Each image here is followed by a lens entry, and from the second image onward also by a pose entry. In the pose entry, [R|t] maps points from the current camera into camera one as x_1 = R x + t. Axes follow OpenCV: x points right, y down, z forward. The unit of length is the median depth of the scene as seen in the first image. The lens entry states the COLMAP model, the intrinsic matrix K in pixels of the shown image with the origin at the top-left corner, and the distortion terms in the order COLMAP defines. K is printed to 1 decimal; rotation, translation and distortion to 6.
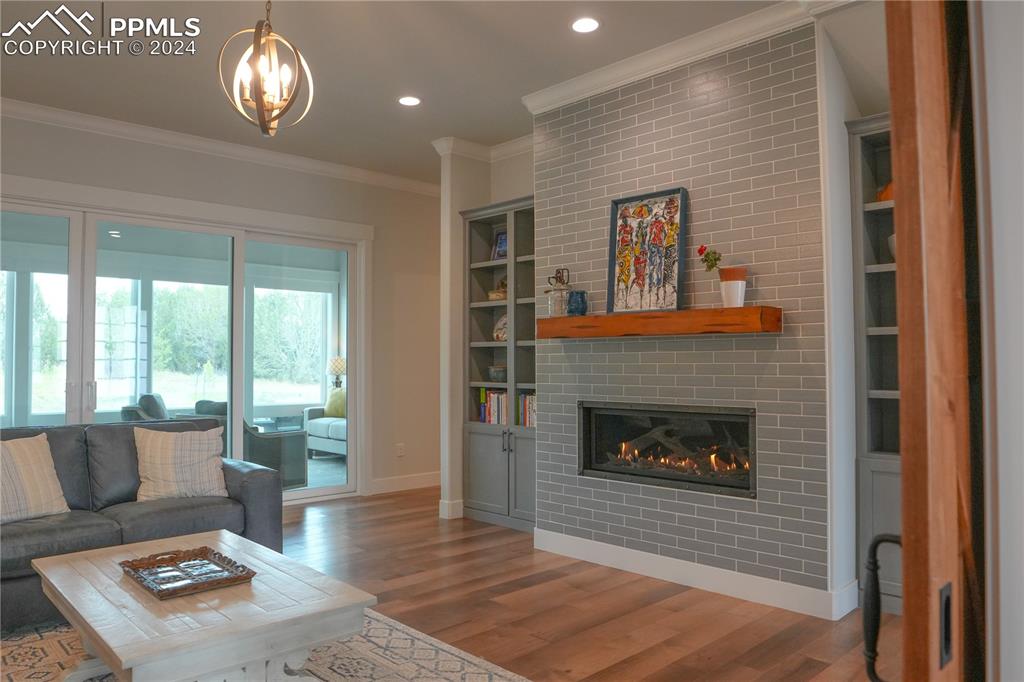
lens RADIAL K [[729.4, 0, 492.9], [0, 729.4, 343.0], [0, 0, 1]] dist [-0.066332, 0.023912]
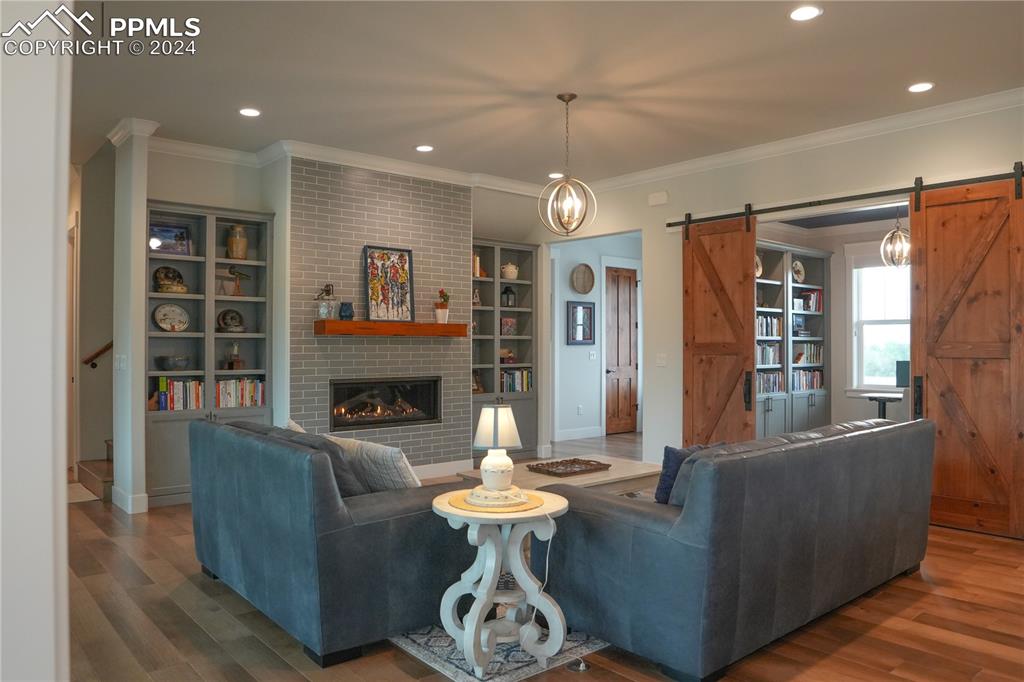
lens RADIAL K [[729.4, 0, 510.7], [0, 729.4, 346.4], [0, 0, 1]] dist [-0.066332, 0.023912]
pose [[0.045006, 0.001176, 0.998986, -1.373111], [-0.029028, 0.999579, 0.000131, 0.006165], [-0.998565, -0.029004, 0.045021, 0.642510]]
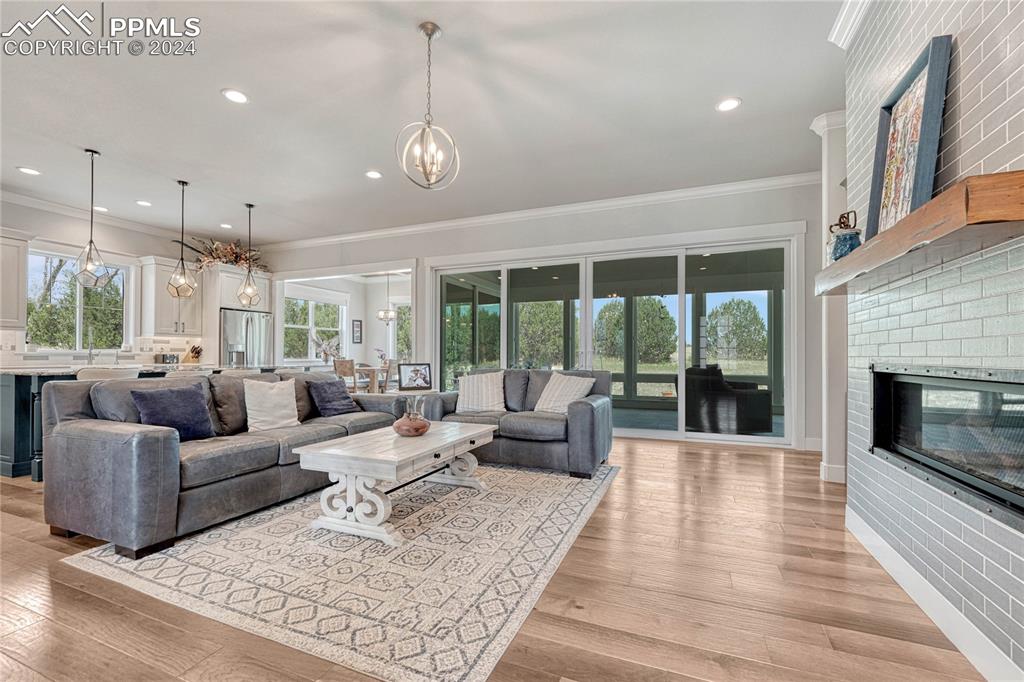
lens RADIAL K [[432.3, 0, 513.3], [0, 432.3, 349.4], [0, 0, 1]] dist [-0.004298, -0.000868]
pose [[0.419322, -0.010212, -0.907780, 0.430002], [0.022495, 0.999747, -0.000856, 0.058442], [0.907559, -0.020062, 0.419445, 0.452968]]
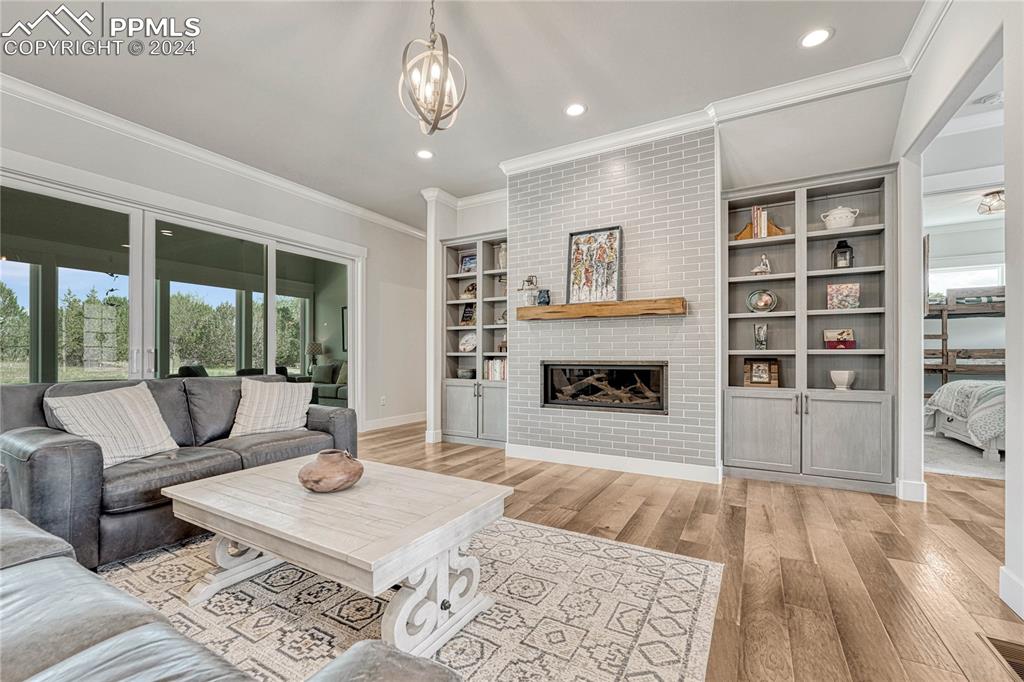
lens RADIAL K [[432.3, 0, 499.0], [0, 432.3, 356.0], [0, 0, 1]] dist [-0.004298, -0.000868]
pose [[0.958386, 0.003264, 0.285458, -0.255740], [-0.010704, 0.999642, 0.024505, 0.051604], [-0.285276, -0.026541, 0.958078, 0.139477]]
